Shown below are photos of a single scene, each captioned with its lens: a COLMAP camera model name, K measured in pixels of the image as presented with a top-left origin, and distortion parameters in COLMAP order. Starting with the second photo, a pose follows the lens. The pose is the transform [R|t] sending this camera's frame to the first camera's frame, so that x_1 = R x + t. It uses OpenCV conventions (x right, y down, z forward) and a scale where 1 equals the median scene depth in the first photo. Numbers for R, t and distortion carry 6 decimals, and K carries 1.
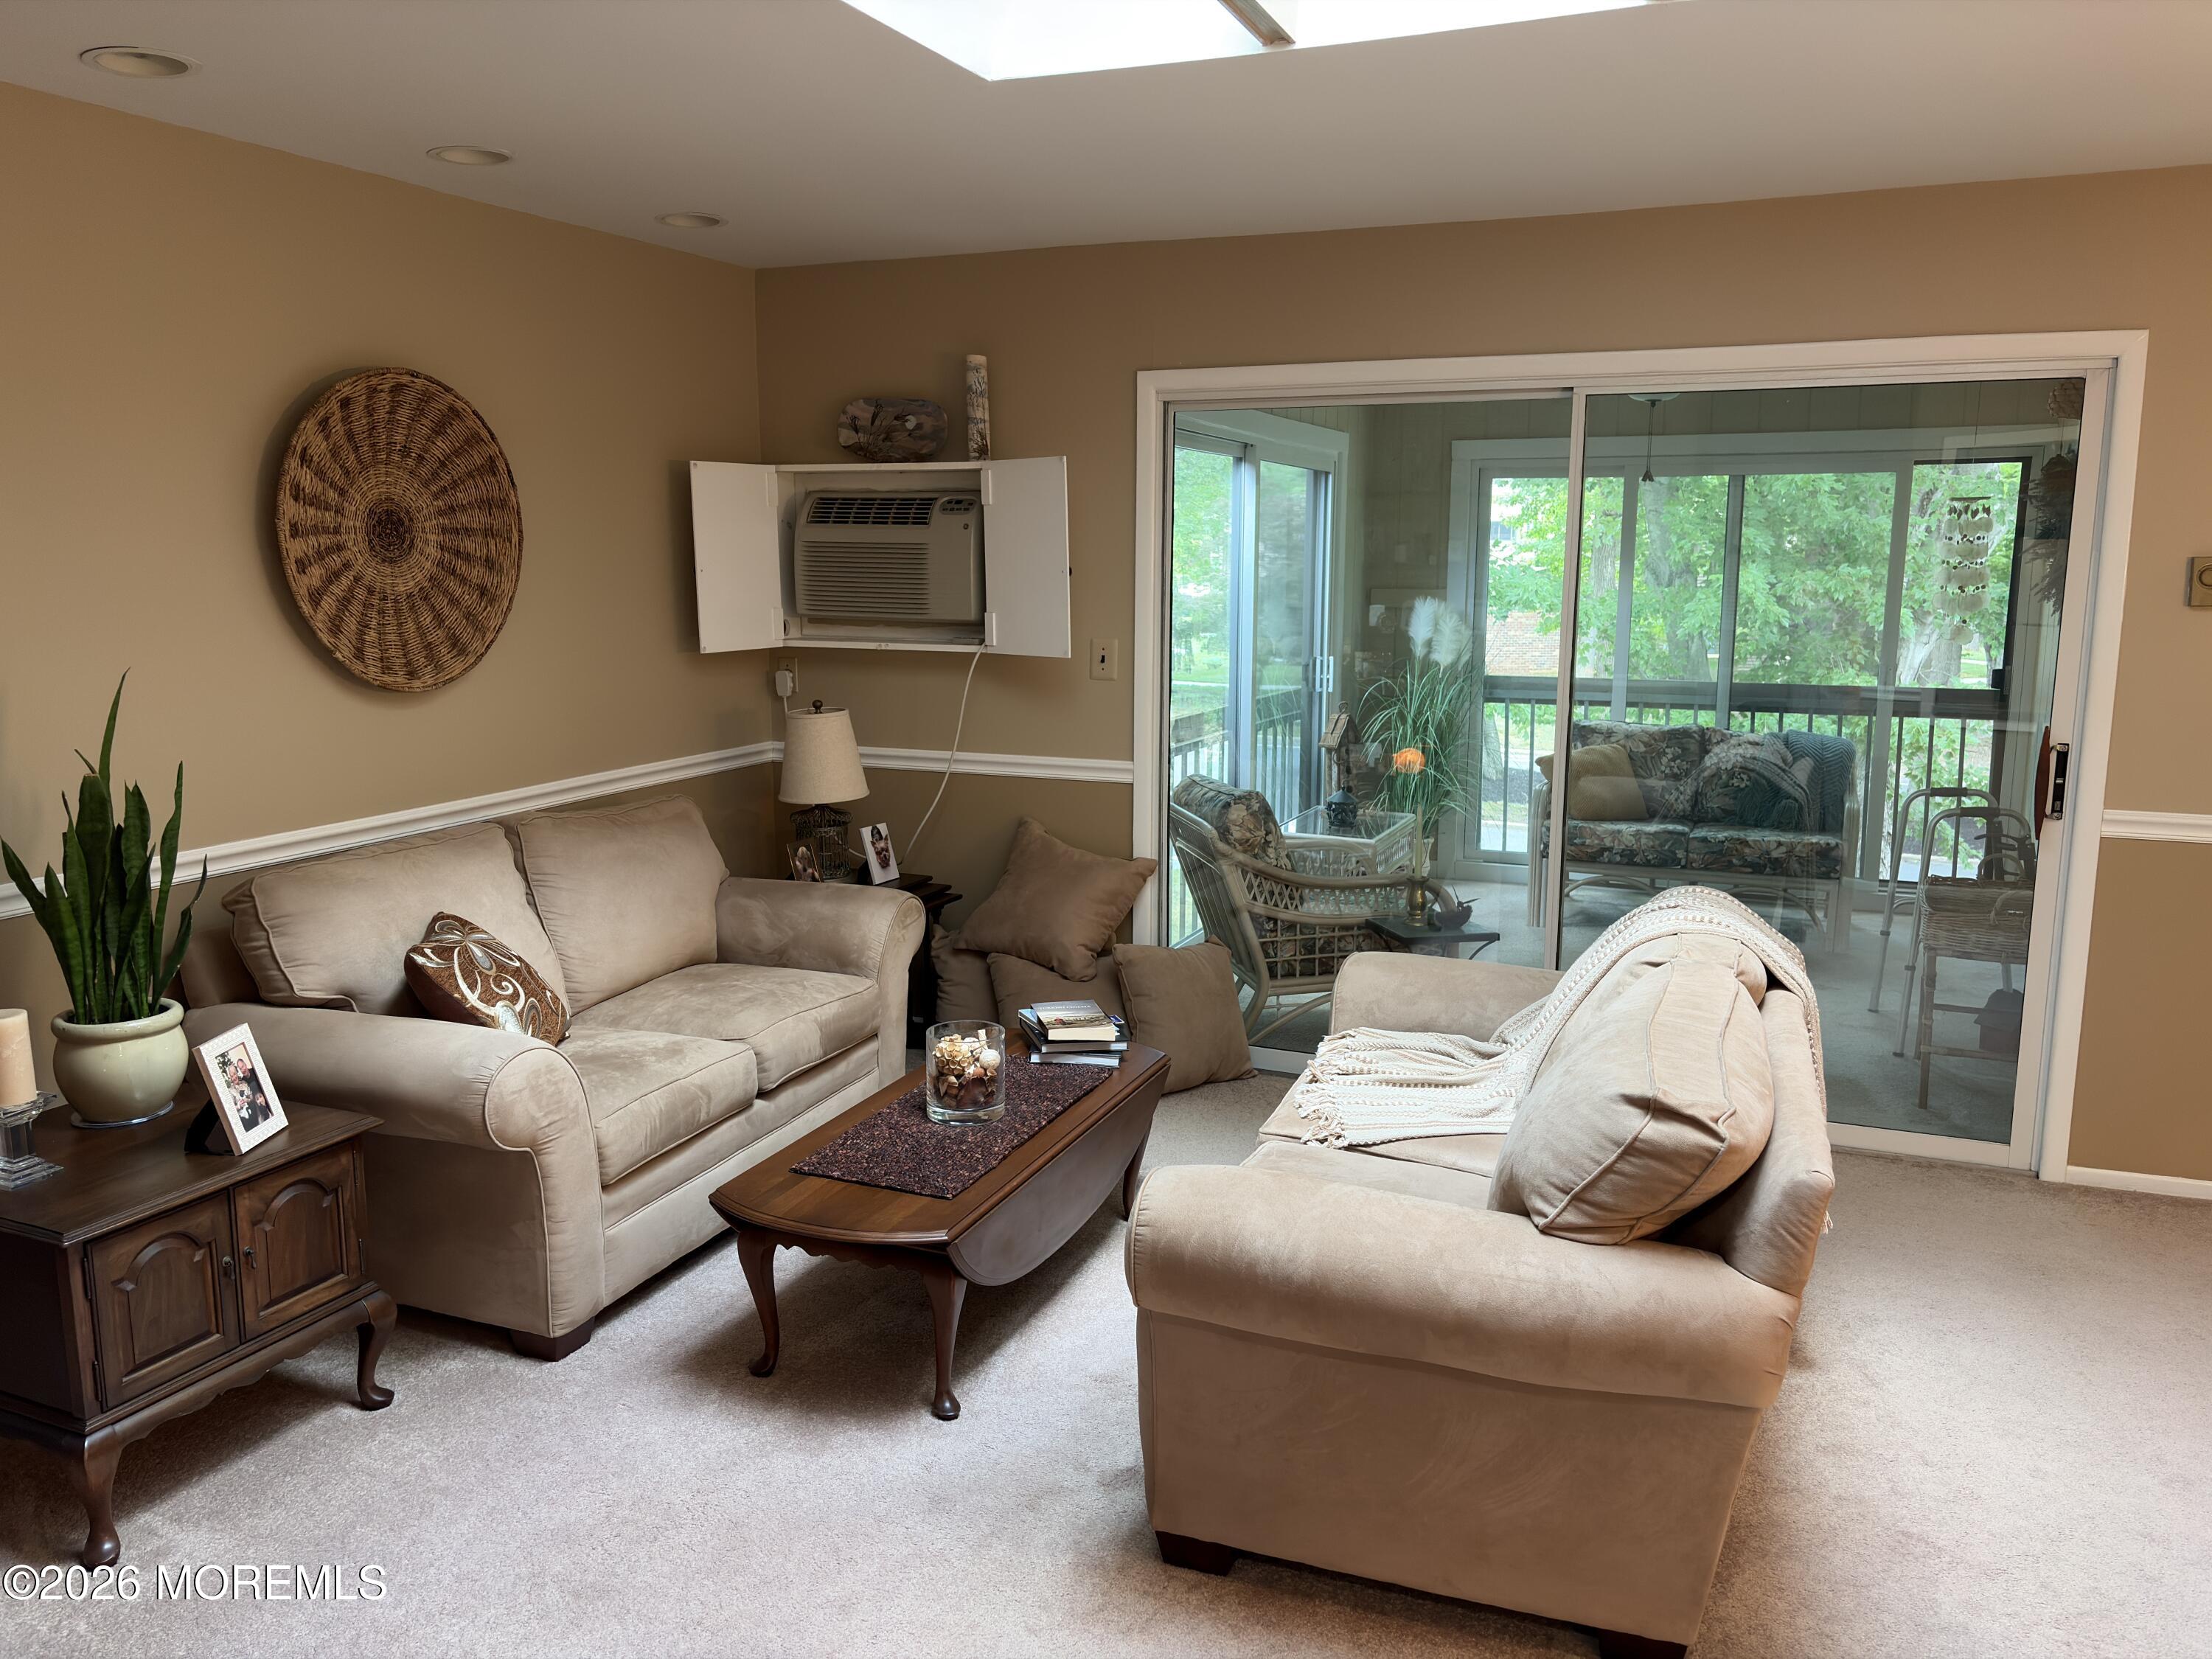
lens RADIAL K [[1658.3, 0, 1100.4], [0, 1658.3, 836.1], [0, 0, 1]] dist [0.065176, -0.077173]
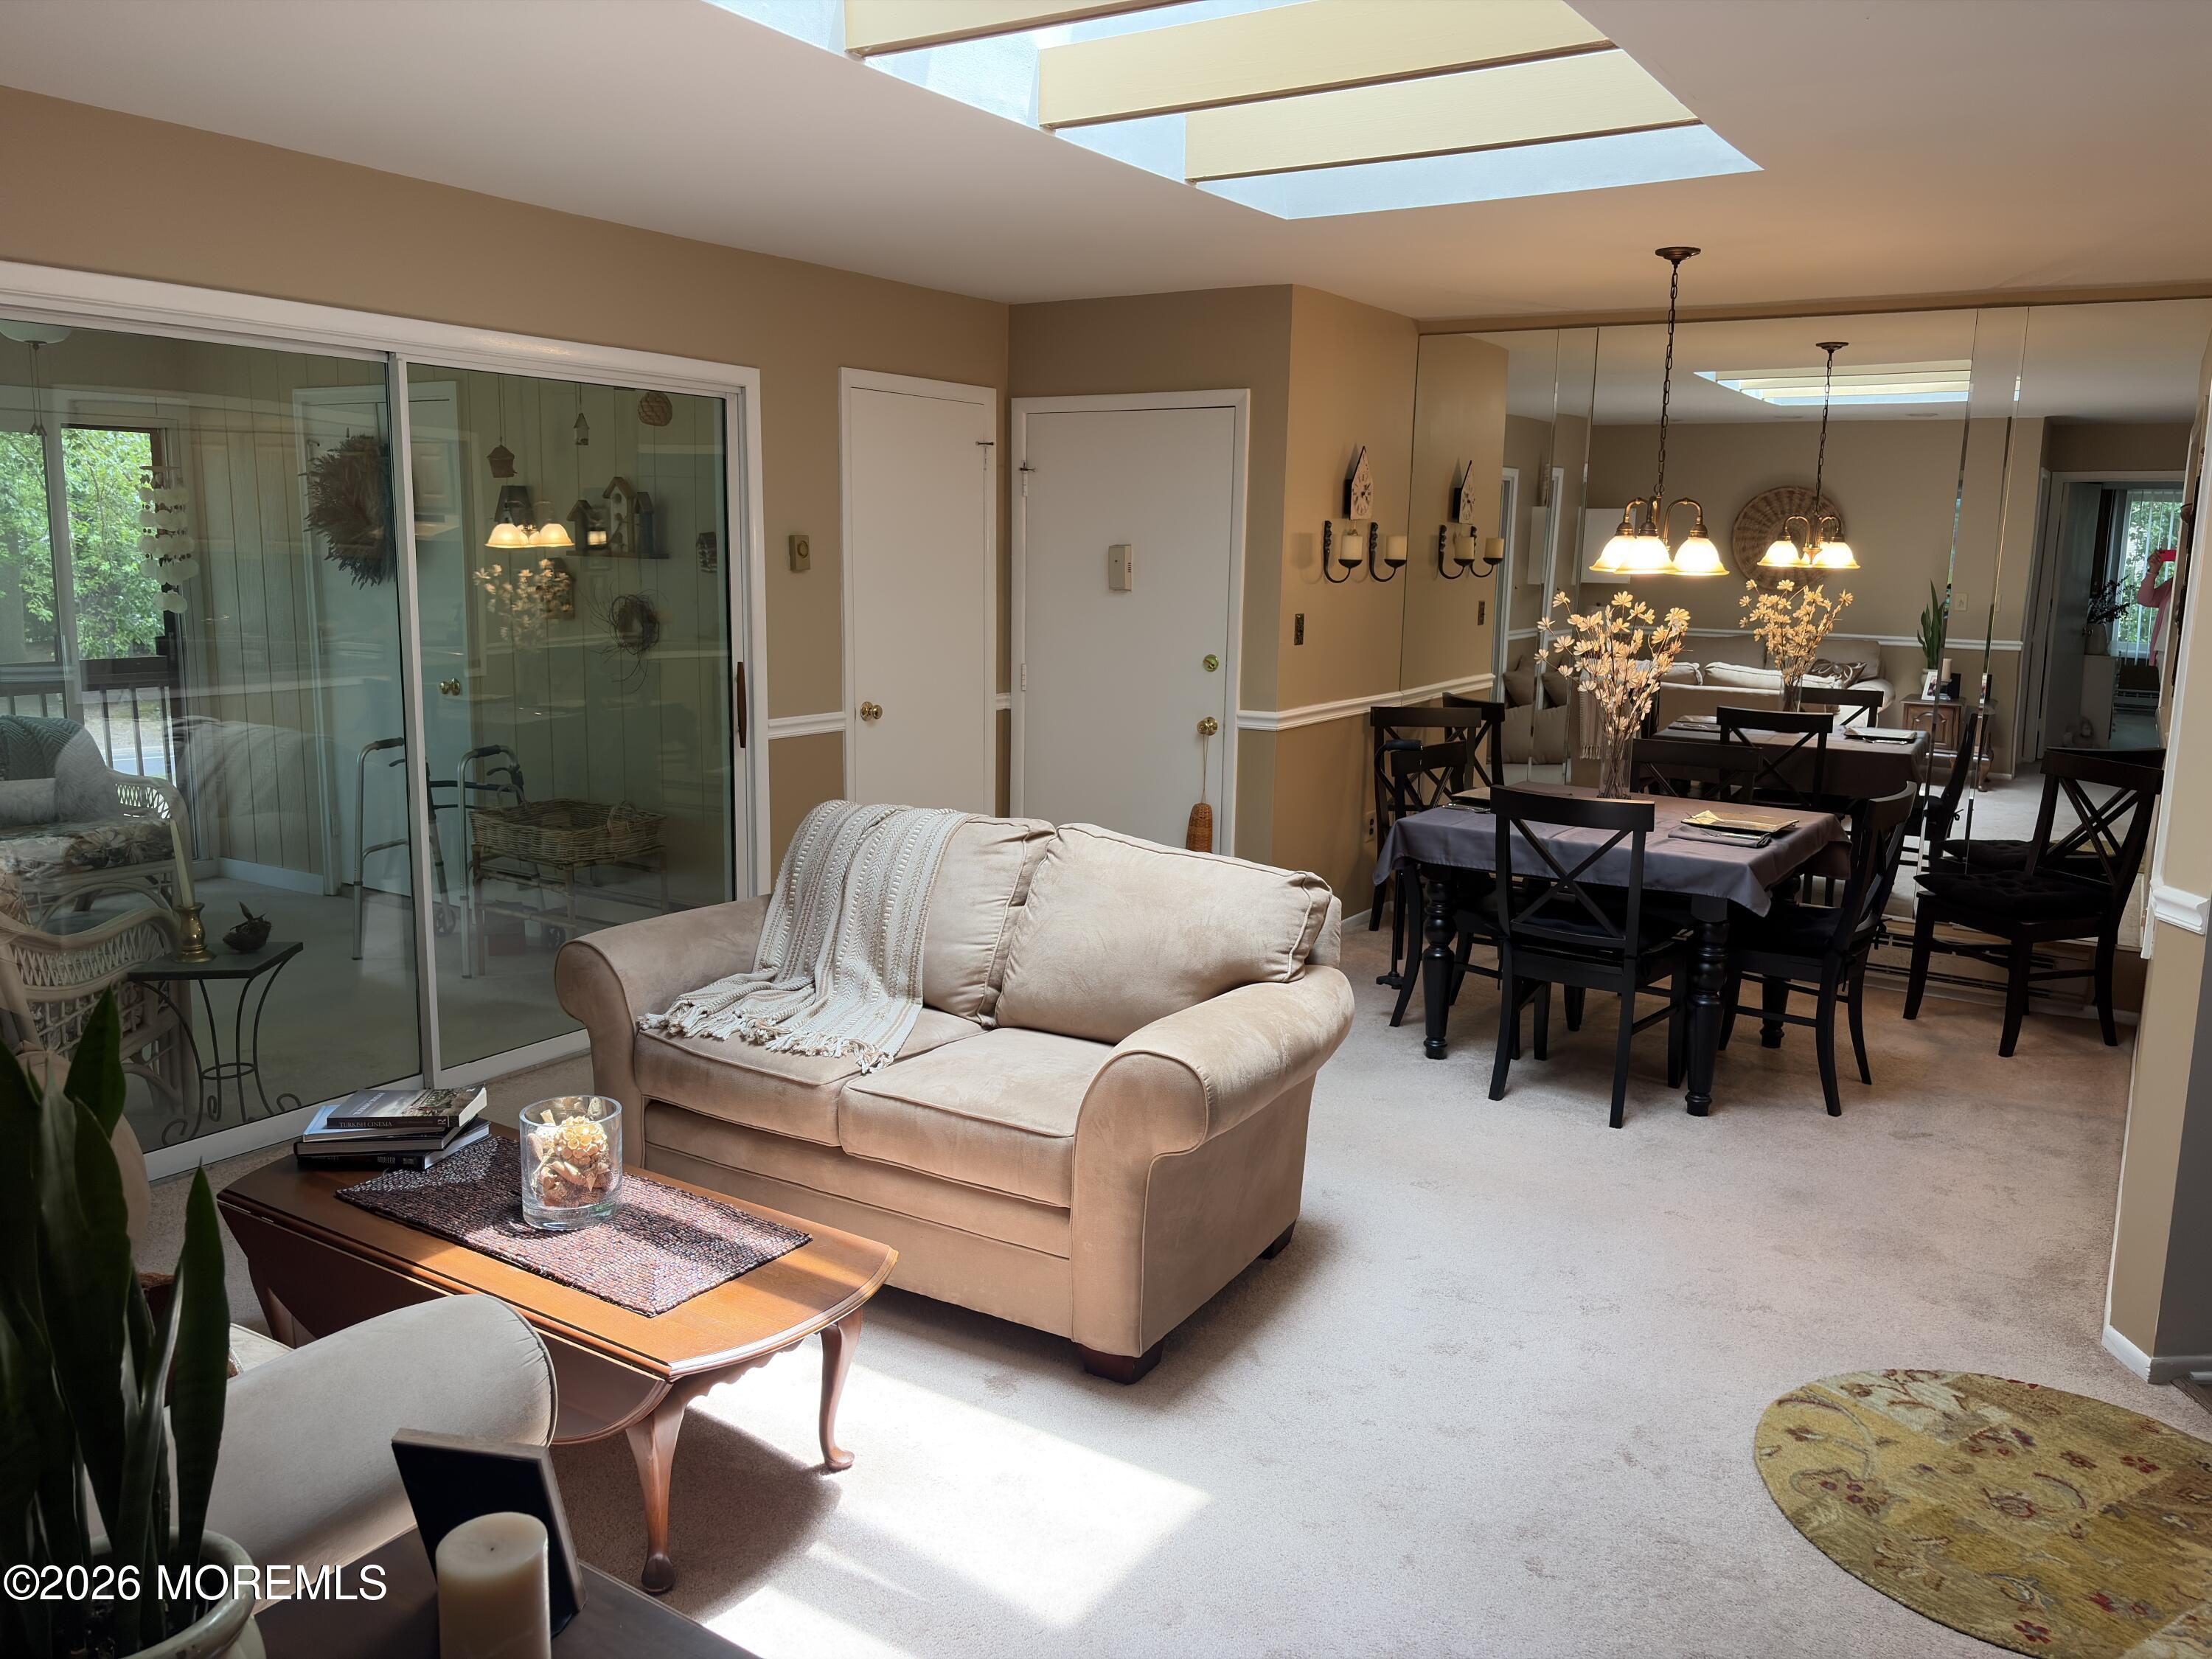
lens RADIAL K [[1666.8, 0, 1098.8], [0, 1666.8, 819.9], [0, 0, 1]] dist [0.071818, -0.079550]
pose [[0.169994, -0.161383, 0.972141, -0.699409], [0.150393, 0.979192, 0.136255, -0.082050], [-0.973901, 0.123040, 0.190727, 0.494182]]
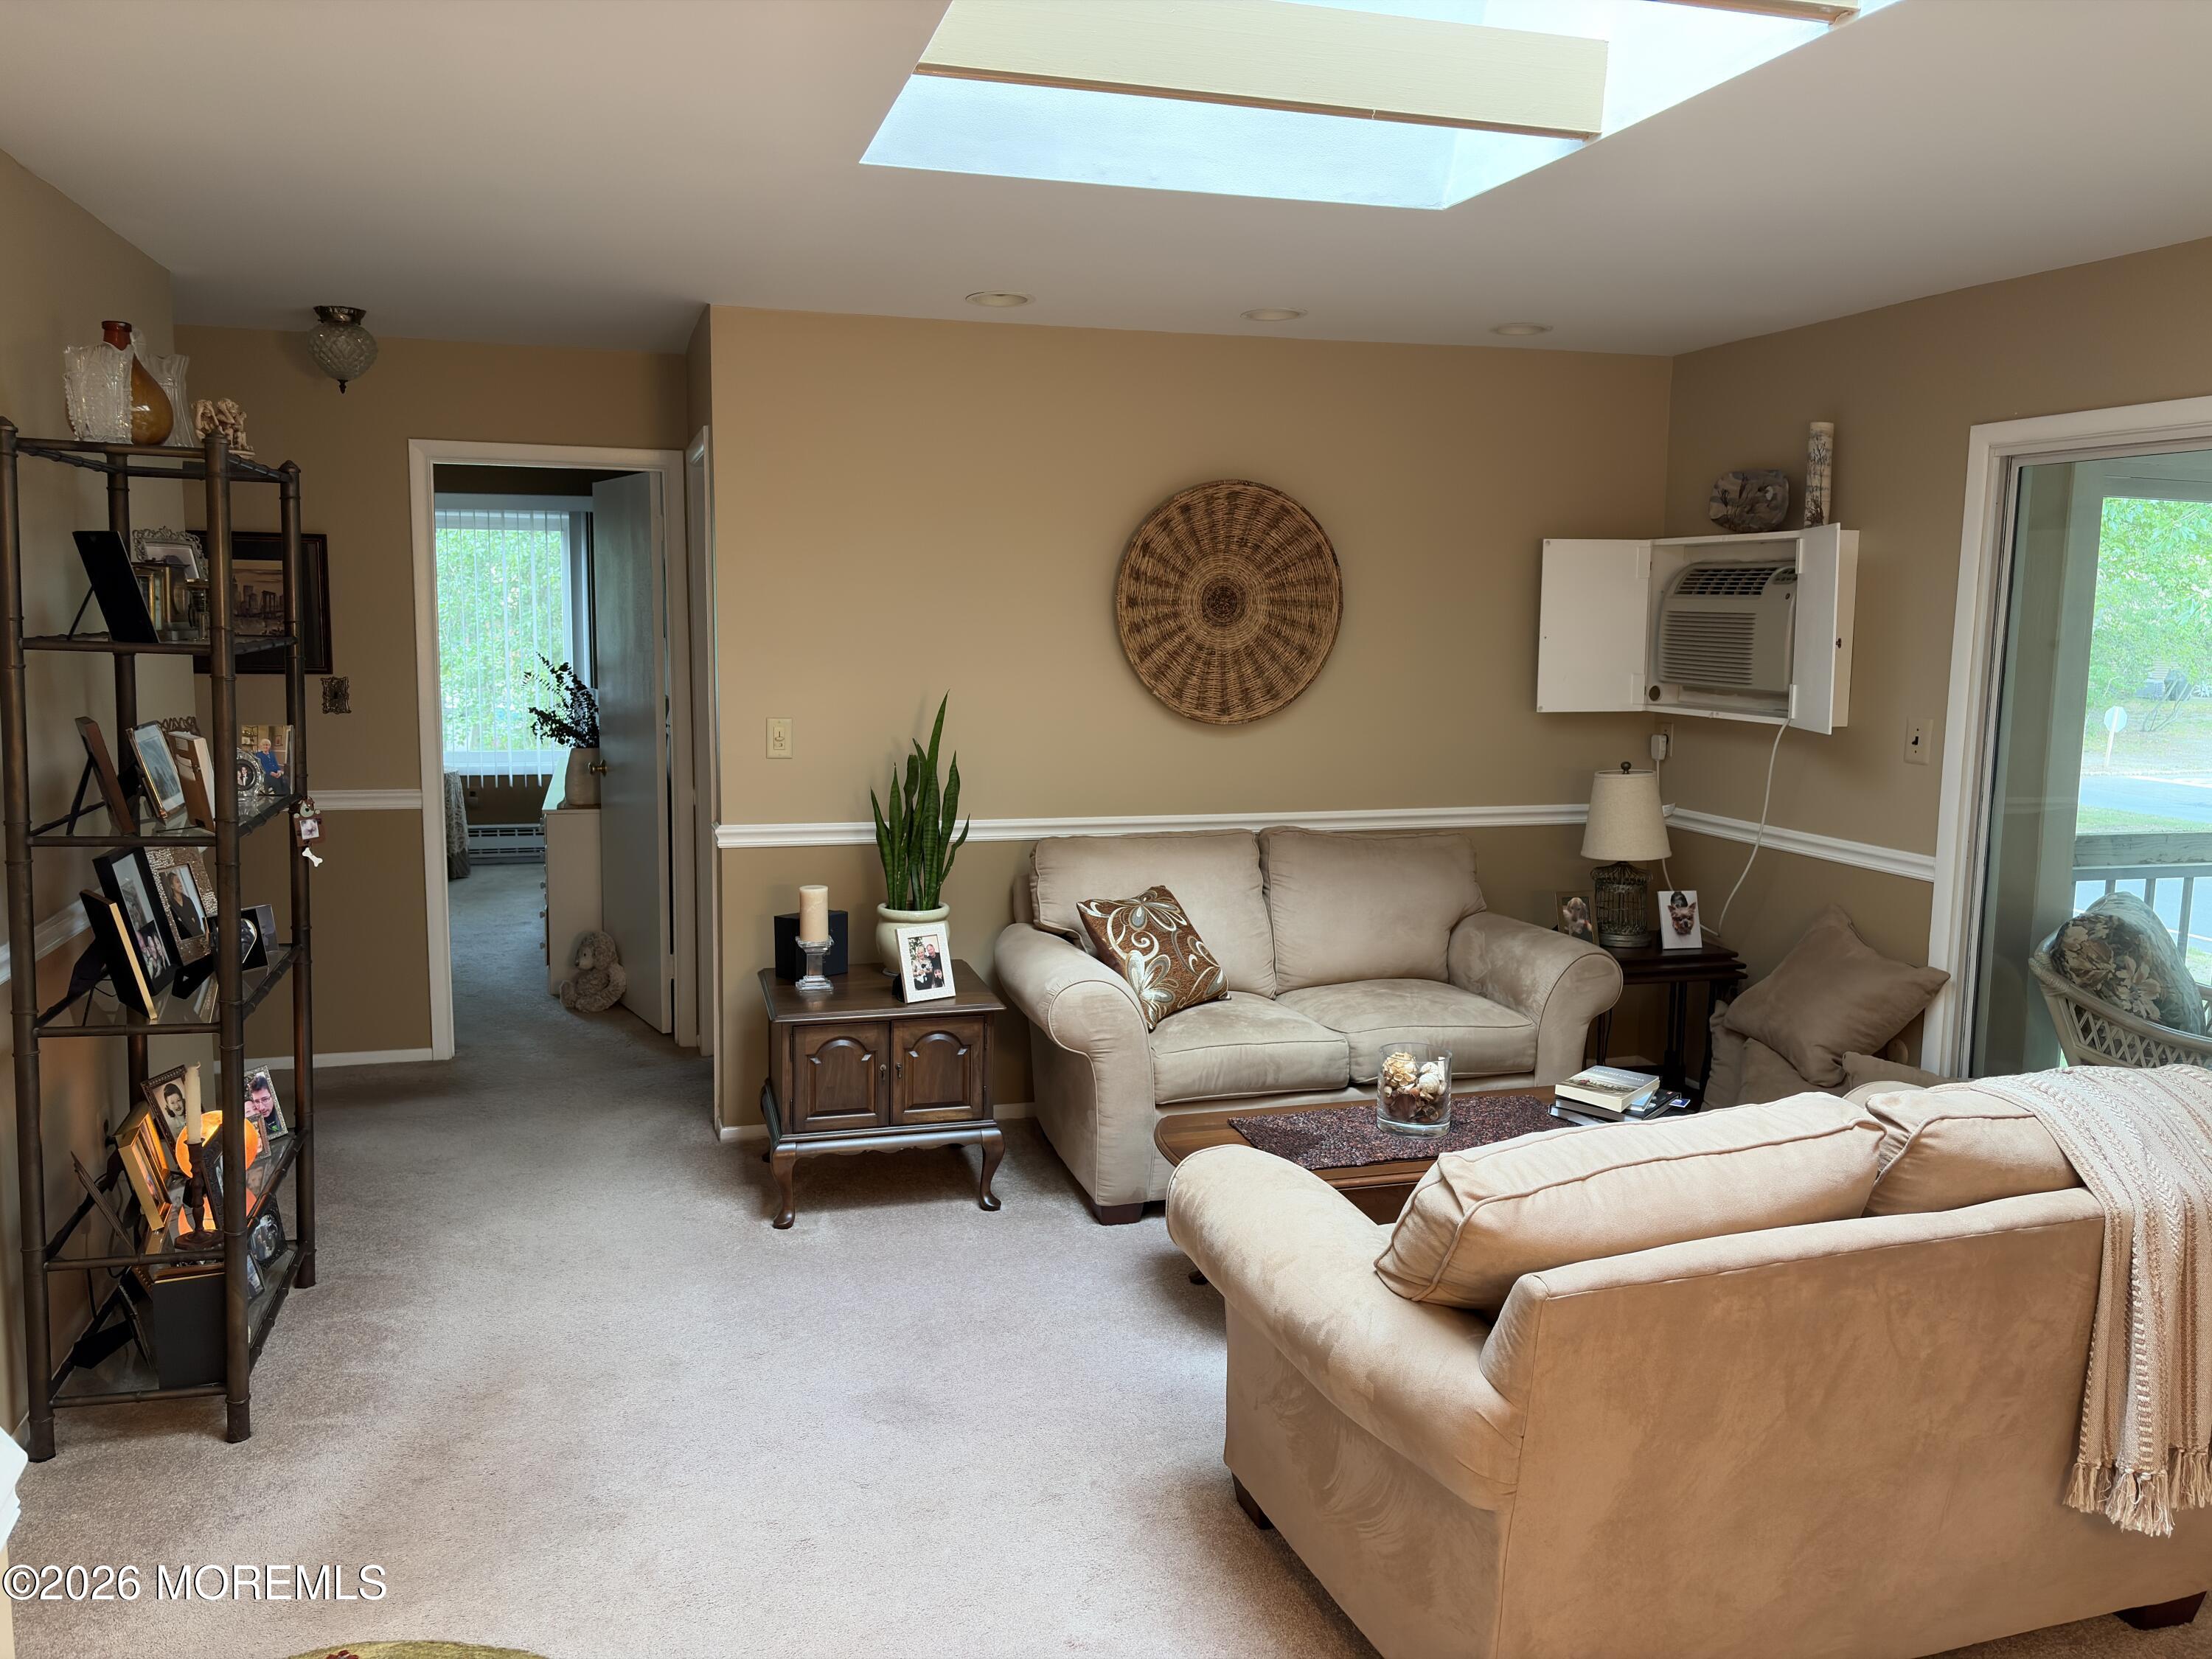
lens RADIAL K [[1655.6, 0, 1091.8], [0, 1655.6, 805.0], [0, 0, 1]] dist [0.070857, -0.078907]
pose [[0.630834, 0.097687, -0.769744, 0.527241], [-0.144950, 0.989416, 0.006773, -0.017342], [0.762259, 0.107302, 0.638316, 0.100258]]
